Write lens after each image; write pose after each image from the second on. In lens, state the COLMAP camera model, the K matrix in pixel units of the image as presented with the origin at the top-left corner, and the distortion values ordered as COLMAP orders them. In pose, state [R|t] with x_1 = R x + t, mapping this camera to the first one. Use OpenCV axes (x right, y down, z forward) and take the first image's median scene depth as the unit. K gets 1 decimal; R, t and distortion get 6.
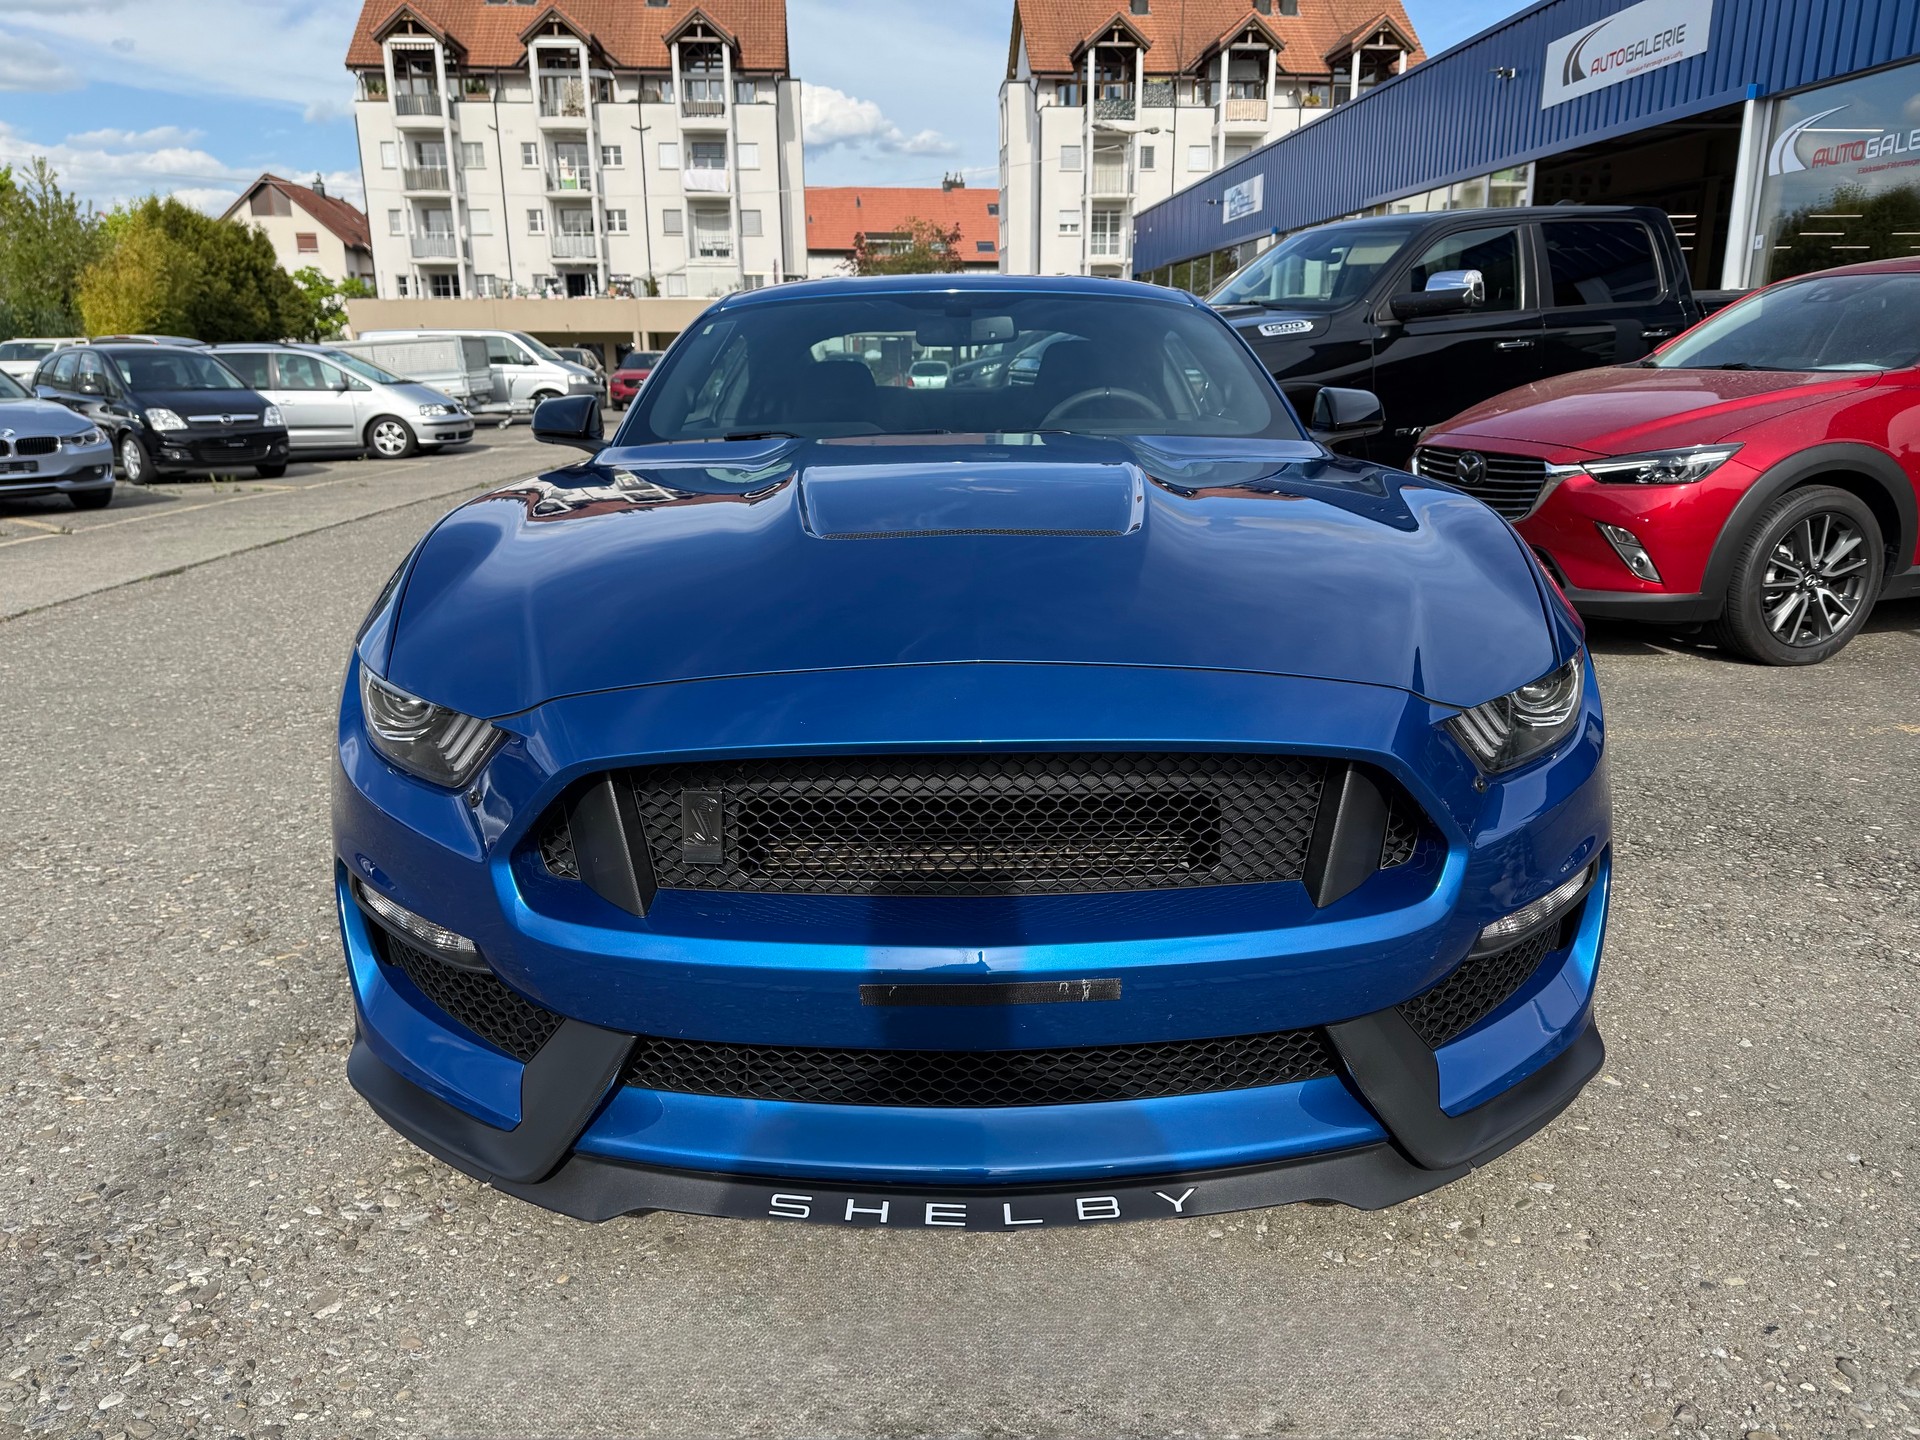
lens RADIAL K [[1390.3, 0, 960.2], [0, 1390.3, 712.8], [0, 0, 1]] dist [-0.000968, -0.006318]
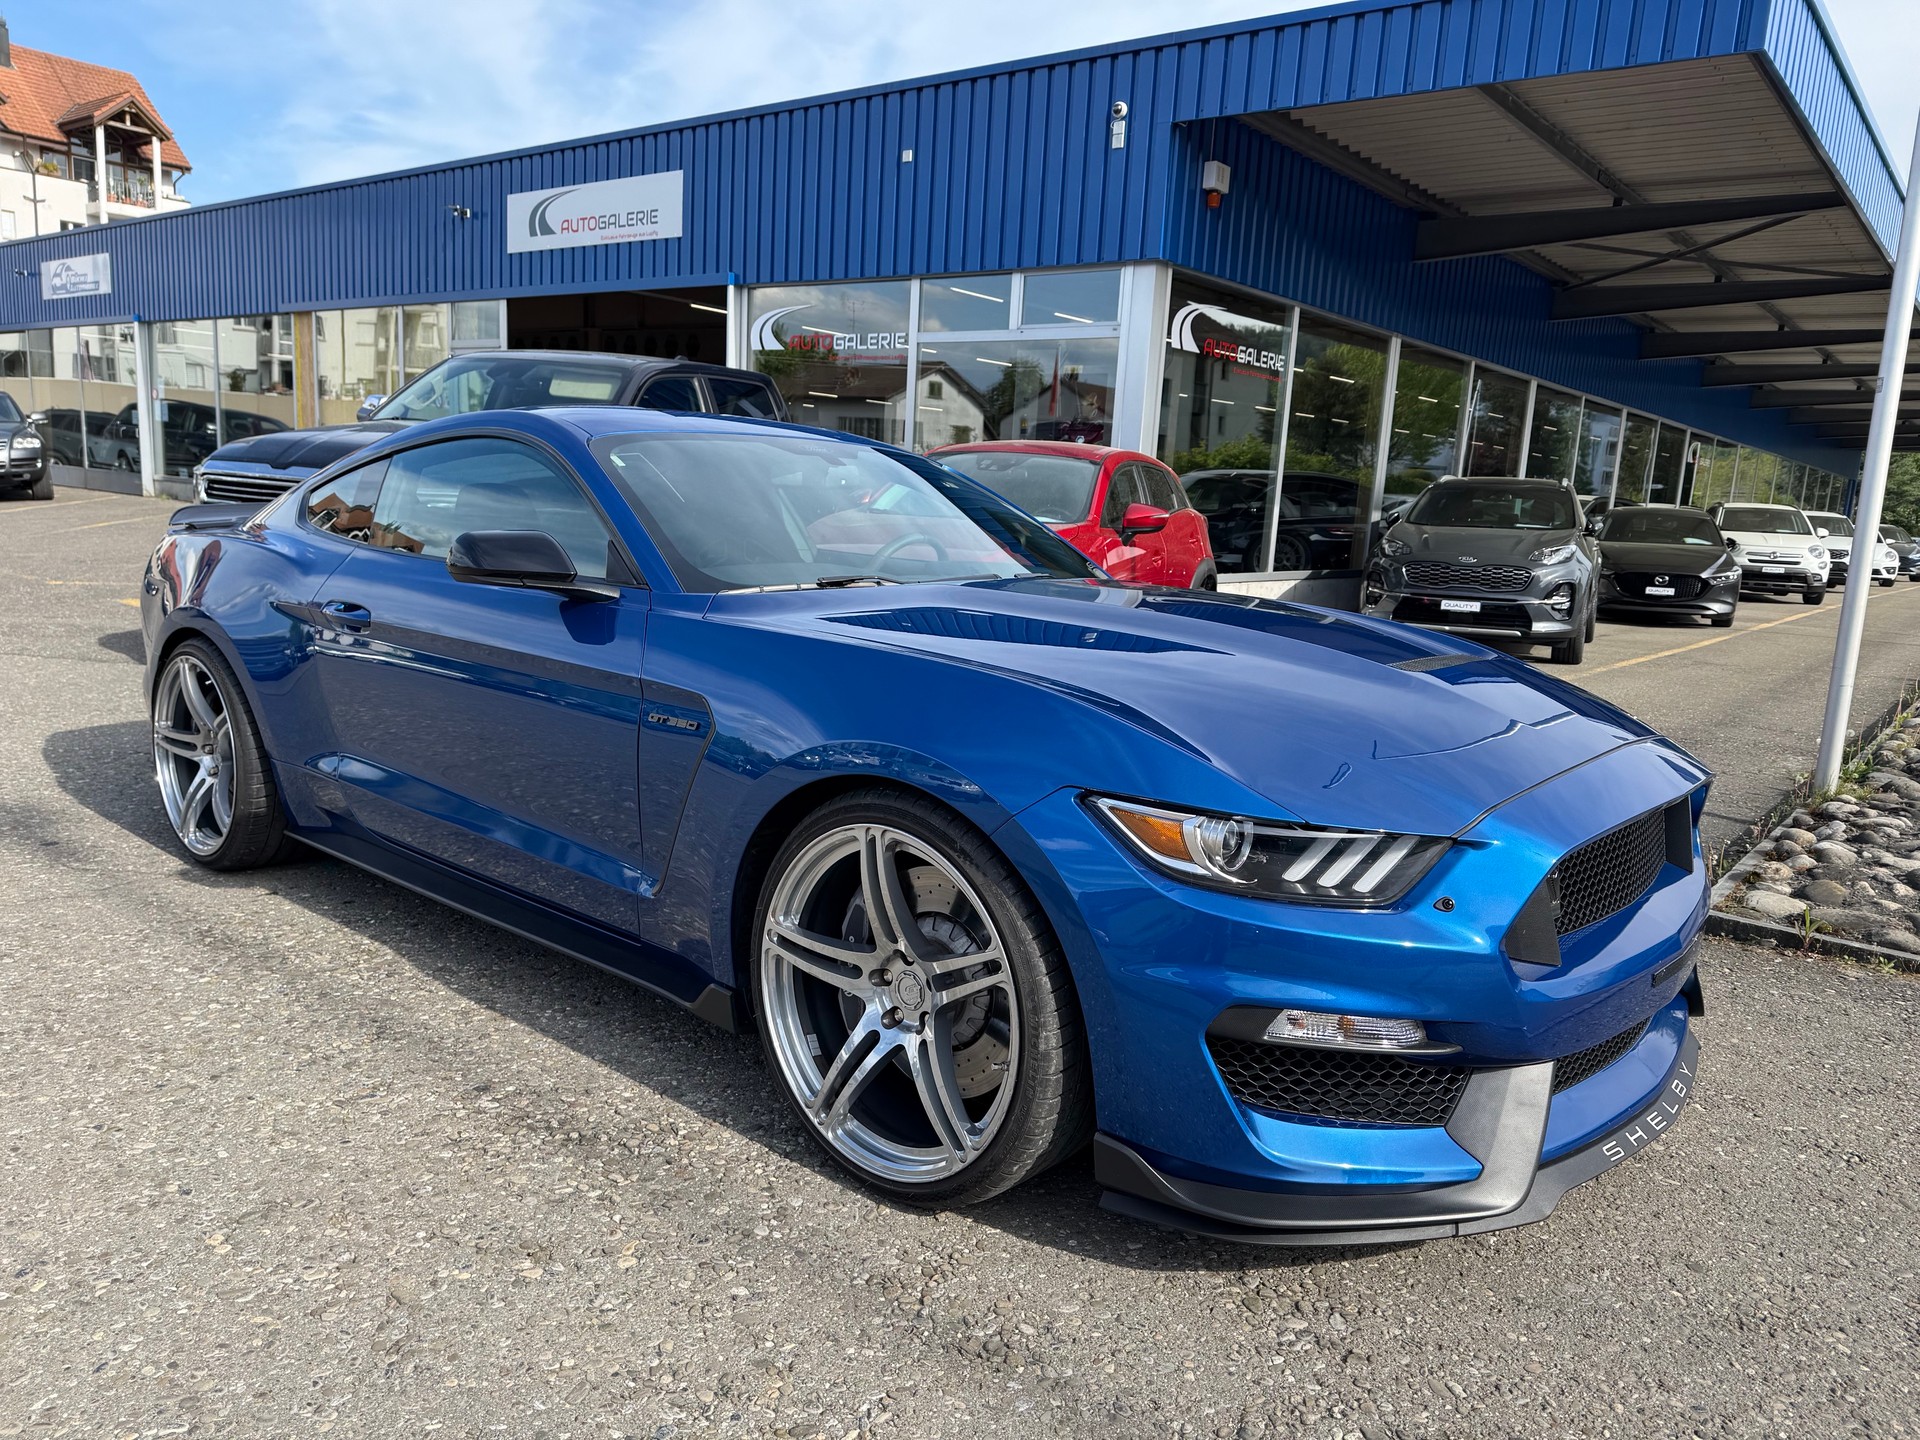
lens RADIAL K [[1364.5, 0, 970.8], [0, 1364.5, 724.3], [0, 0, 1]] dist [0.008649, -0.020605]
pose [[0.647388, -0.086228, 0.757267, -0.186996], [0.133603, 0.991034, -0.001371, -0.018339], [-0.750359, 0.102061, 0.653104, 0.065877]]
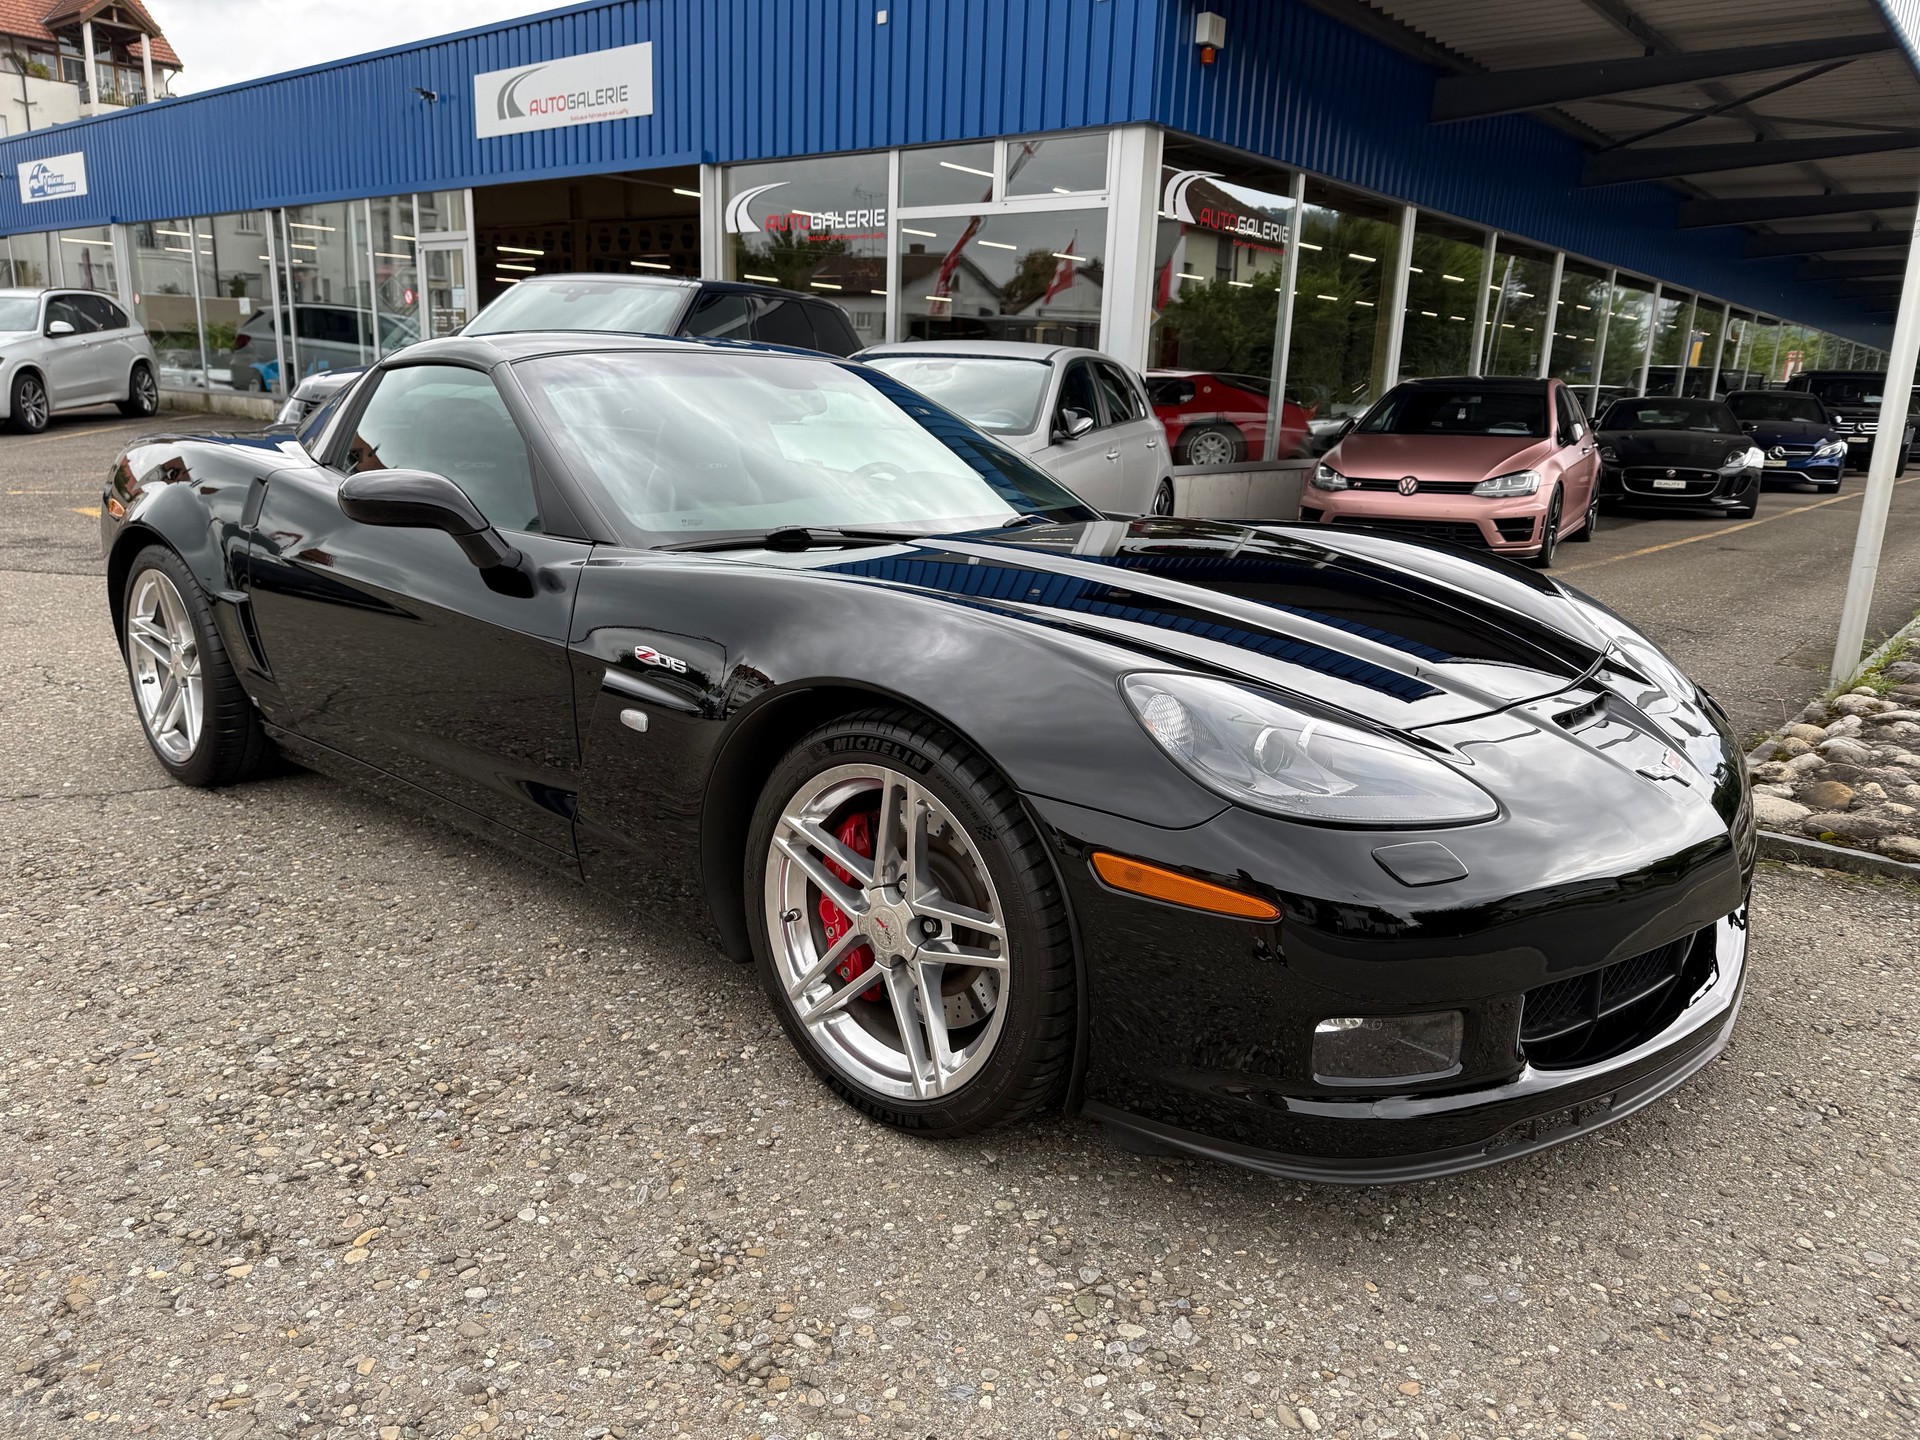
lens RADIAL K [[1363.8, 0, 968.3], [0, 1363.8, 728.2], [0, 0, 1]] dist [-0.003918, -0.007493]
pose [[0.663532, -0.150960, 0.732759, -0.149979], [0.147887, 0.986571, 0.069334, -0.014151], [-0.733386, 0.062361, 0.676947, 0.066507]]
